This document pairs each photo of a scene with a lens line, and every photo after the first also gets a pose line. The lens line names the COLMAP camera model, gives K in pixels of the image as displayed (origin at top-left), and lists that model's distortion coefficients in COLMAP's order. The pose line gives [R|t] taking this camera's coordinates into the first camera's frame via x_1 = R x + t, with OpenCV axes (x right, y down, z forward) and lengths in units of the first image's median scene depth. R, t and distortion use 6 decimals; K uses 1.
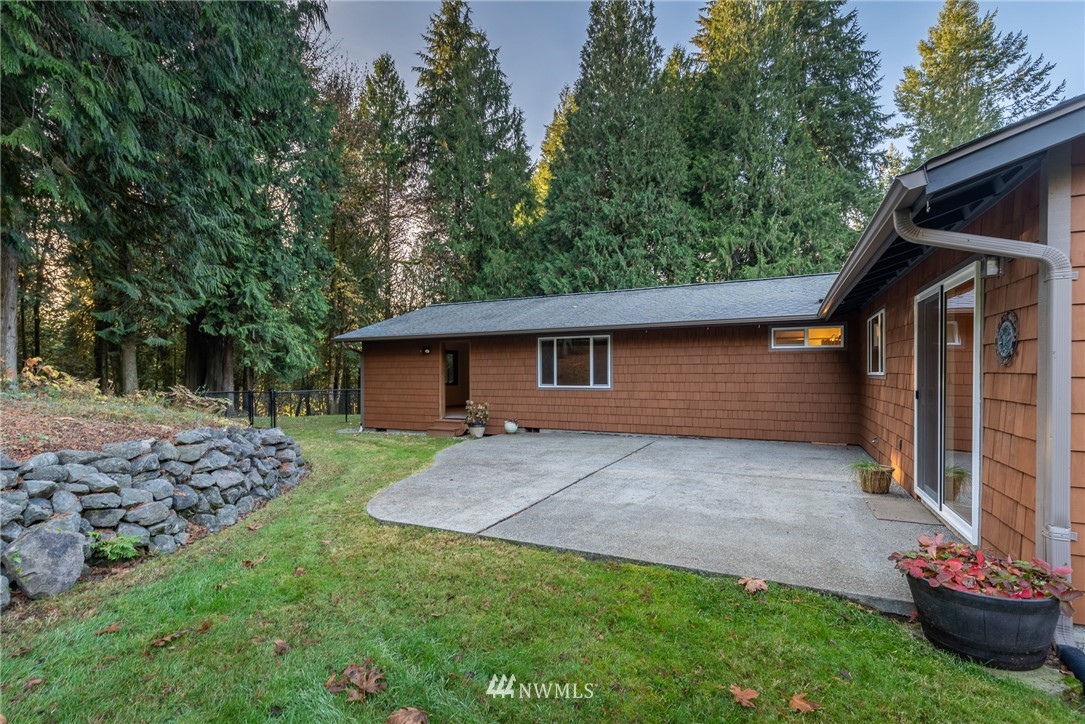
lens RADIAL K [[505.7, 0, 540.1], [0, 505.7, 399.0], [0, 0, 1]] dist [0.007839, -0.002107]
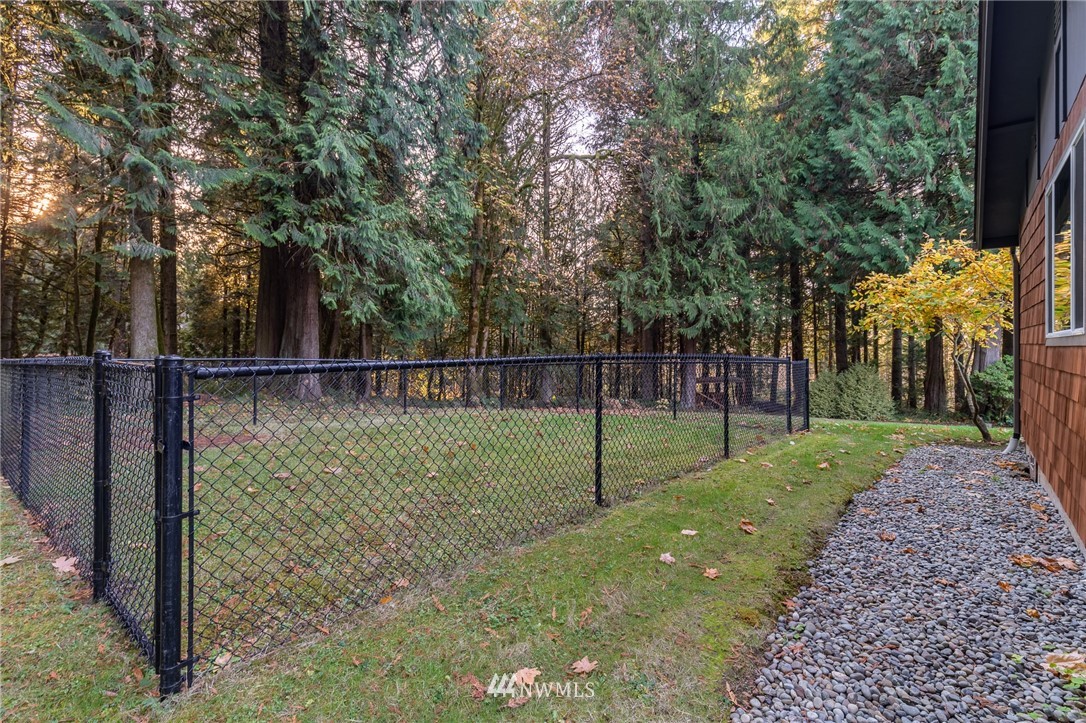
lens RADIAL K [[506.2, 0, 543.3], [0, 506.2, 366.2], [0, 0, 1]] dist [0.007839, -0.002107]
pose [[0.973283, 0.007279, -0.229494, -0.236366], [-0.008102, 0.999964, -0.002643, -0.006099], [0.229467, 0.004432, 0.973306, 0.519855]]
